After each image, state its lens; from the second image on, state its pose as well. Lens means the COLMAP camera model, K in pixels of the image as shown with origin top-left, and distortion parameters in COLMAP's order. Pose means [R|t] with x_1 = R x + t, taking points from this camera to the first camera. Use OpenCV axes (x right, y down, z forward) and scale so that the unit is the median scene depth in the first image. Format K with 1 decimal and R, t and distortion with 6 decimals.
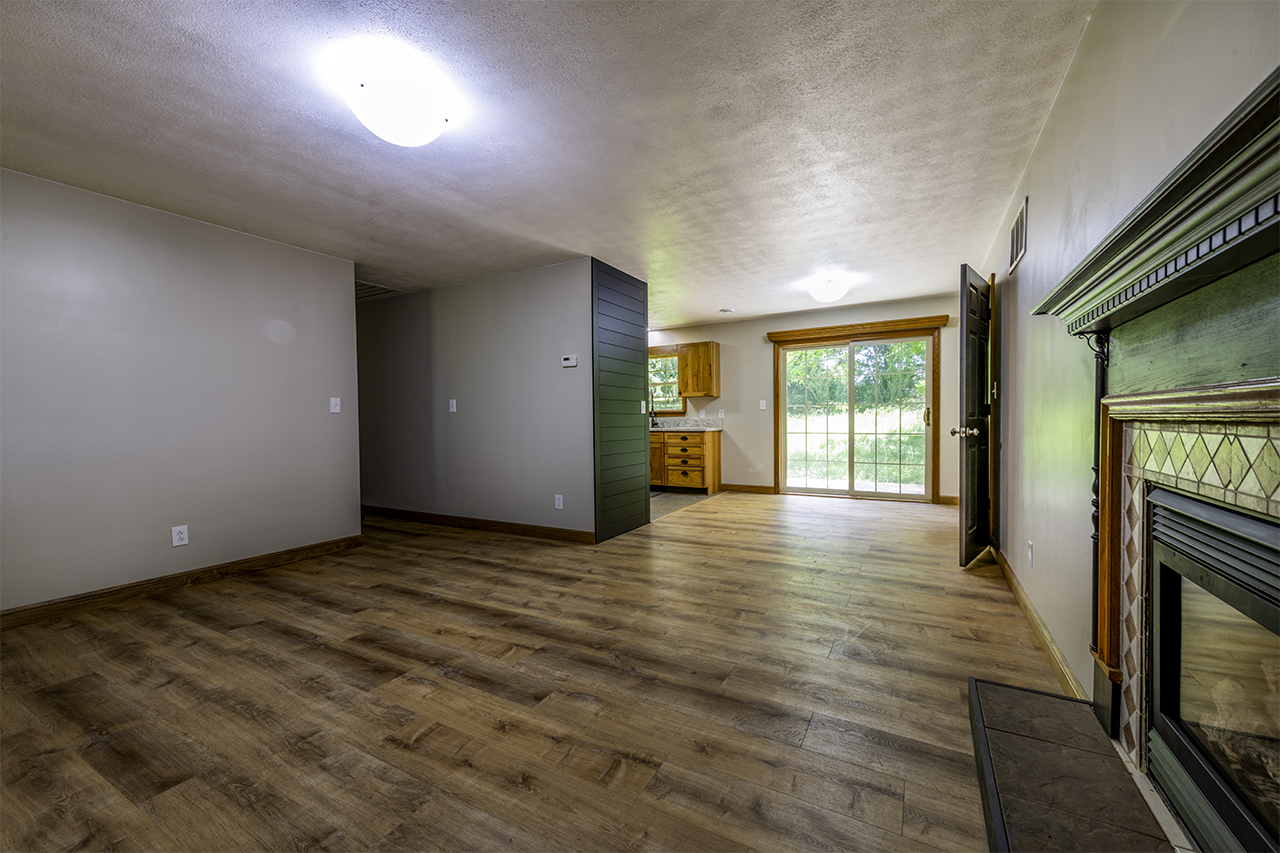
lens RADIAL K [[502.0, 0, 640.0], [0, 502.0, 426.5], [0, 0, 1]] dist [0.008845, -0.000164]
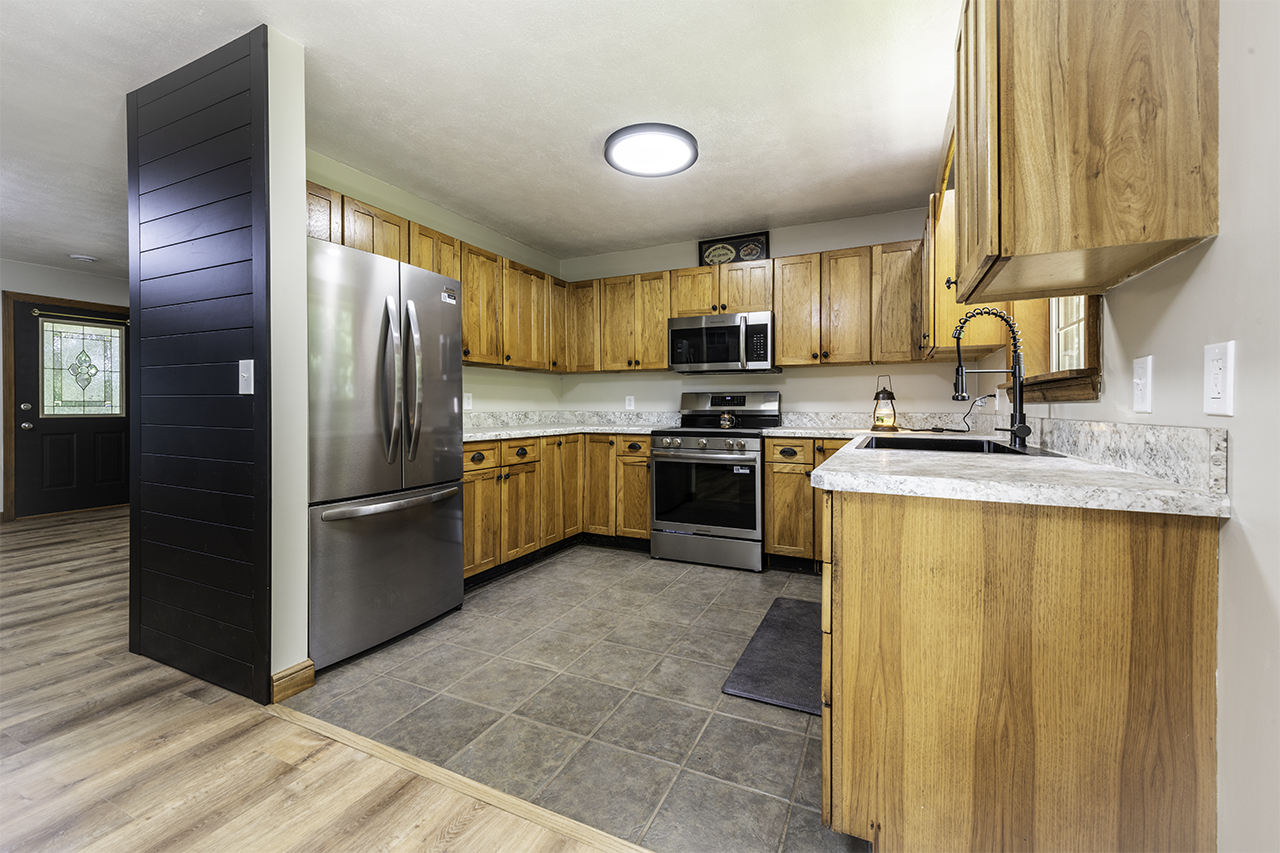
lens RADIAL K [[492.1, 0, 620.2], [0, 492.1, 401.8], [0, 0, 1]] dist [0.009990, -0.000236]
pose [[0.073474, 0.006153, -0.997278, 0.278156], [-0.015594, 0.999866, 0.005020, -0.019037], [0.997175, 0.015183, 0.073560, 0.886872]]
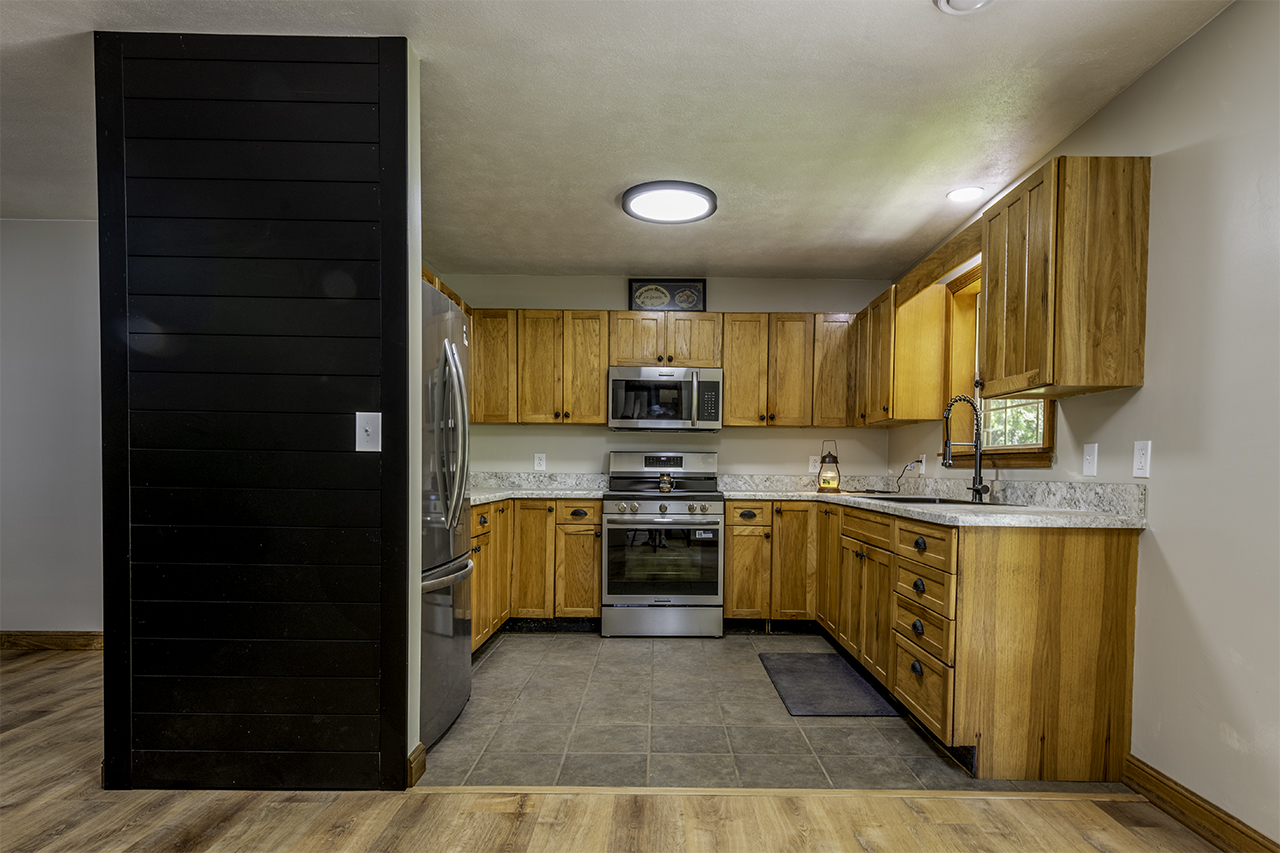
lens RADIAL K [[691.4, 0, 637.0], [0, 691.4, 478.3], [0, 0, 1]] dist [0.022073, 0.000283]
pose [[0.482136, 0.034504, -0.875417, 0.345705], [-0.031438, 0.999262, 0.022071, -0.016829], [0.875532, 0.016880, 0.482865, 0.665727]]
